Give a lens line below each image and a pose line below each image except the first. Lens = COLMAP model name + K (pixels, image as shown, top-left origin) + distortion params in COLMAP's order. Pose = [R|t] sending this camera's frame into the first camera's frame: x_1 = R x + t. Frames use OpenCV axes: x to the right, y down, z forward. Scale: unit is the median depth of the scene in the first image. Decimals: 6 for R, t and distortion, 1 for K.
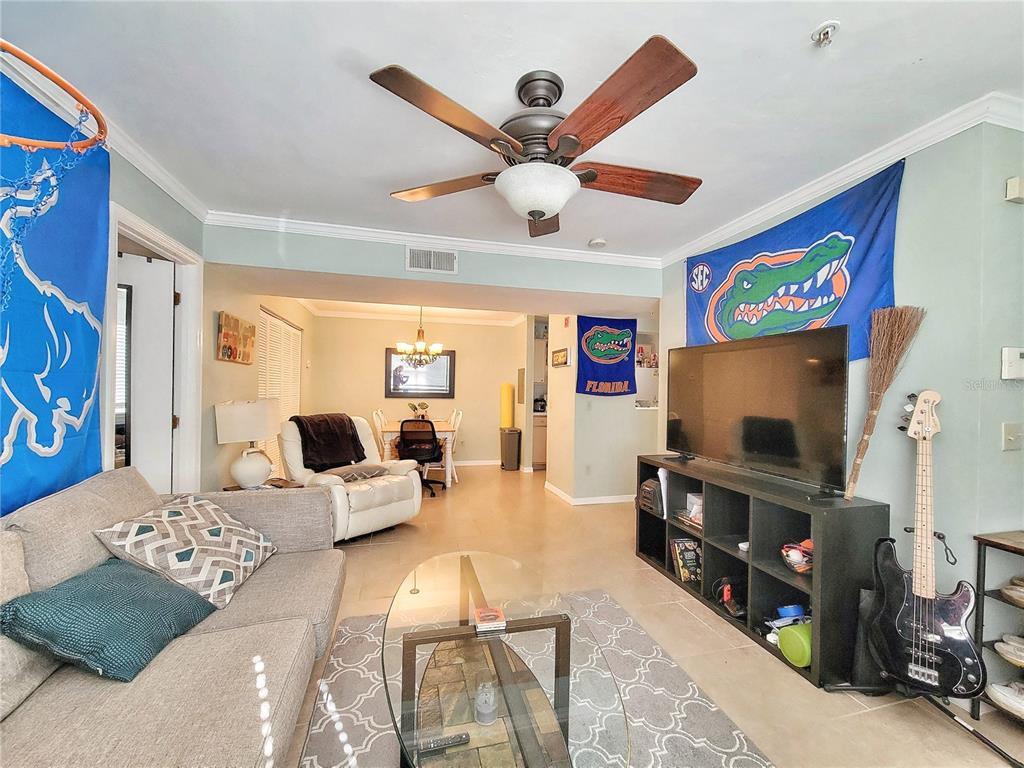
lens RADIAL K [[417.6, 0, 507.9], [0, 417.6, 386.9], [0, 0, 1]] dist [0.001390, -0.000543]
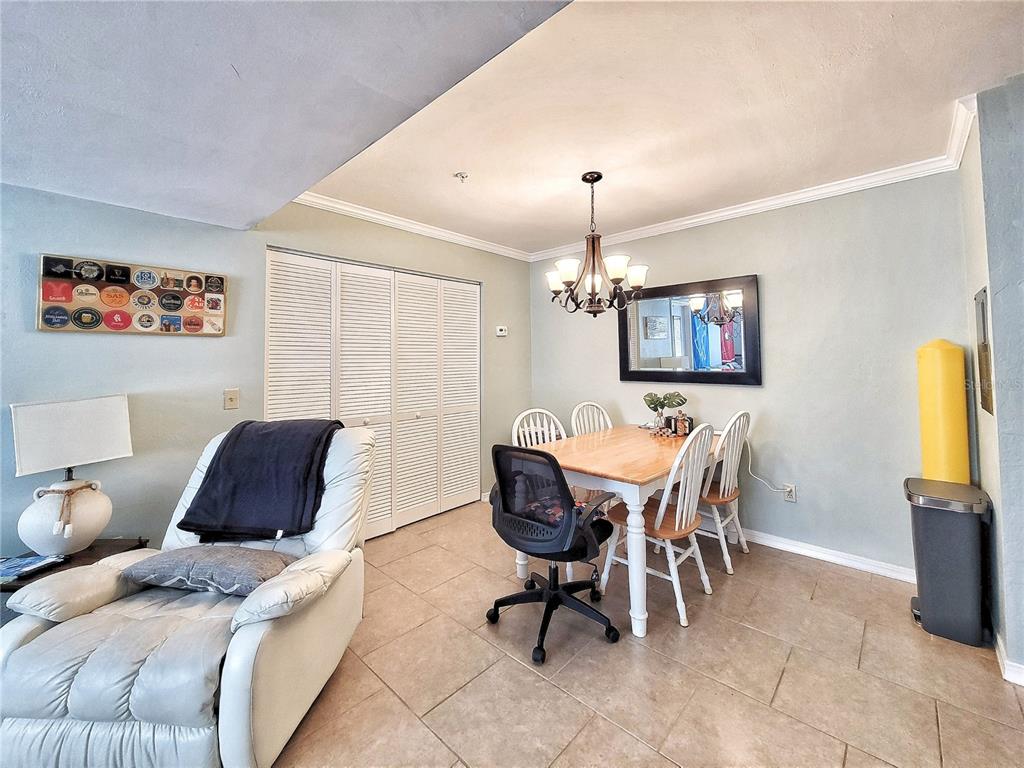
lens RADIAL K [[417.6, 0, 493.8], [0, 417.6, 340.2], [0, 0, 1]] dist [0.001390, -0.000543]
pose [[0.530607, -0.060734, -0.845439, 0.263724], [0.023238, 0.998097, -0.057116, 0.000601], [0.847300, 0.010660, 0.531008, 1.607232]]
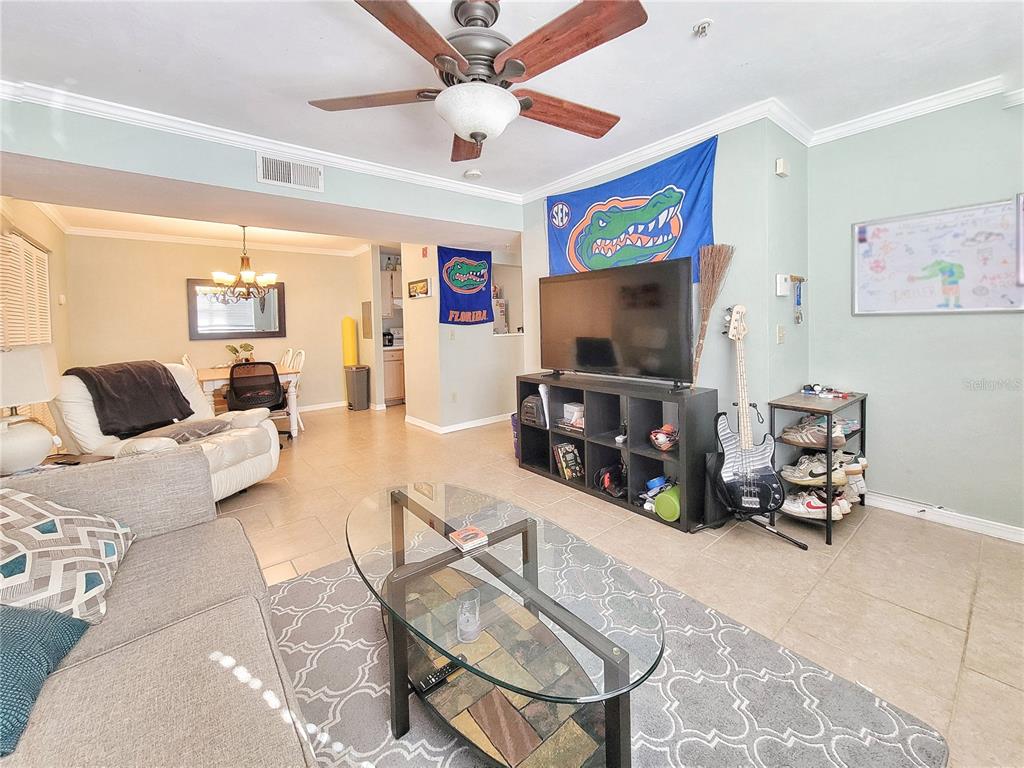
lens RADIAL K [[417.6, 0, 505.7], [0, 417.6, 332.1], [0, 0, 1]] dist [0.001390, -0.000543]
pose [[0.909187, -0.046322, 0.413804, -0.211022], [0.036716, 0.998840, 0.031143, 0.019916], [-0.414767, -0.013122, 0.909833, 0.034865]]
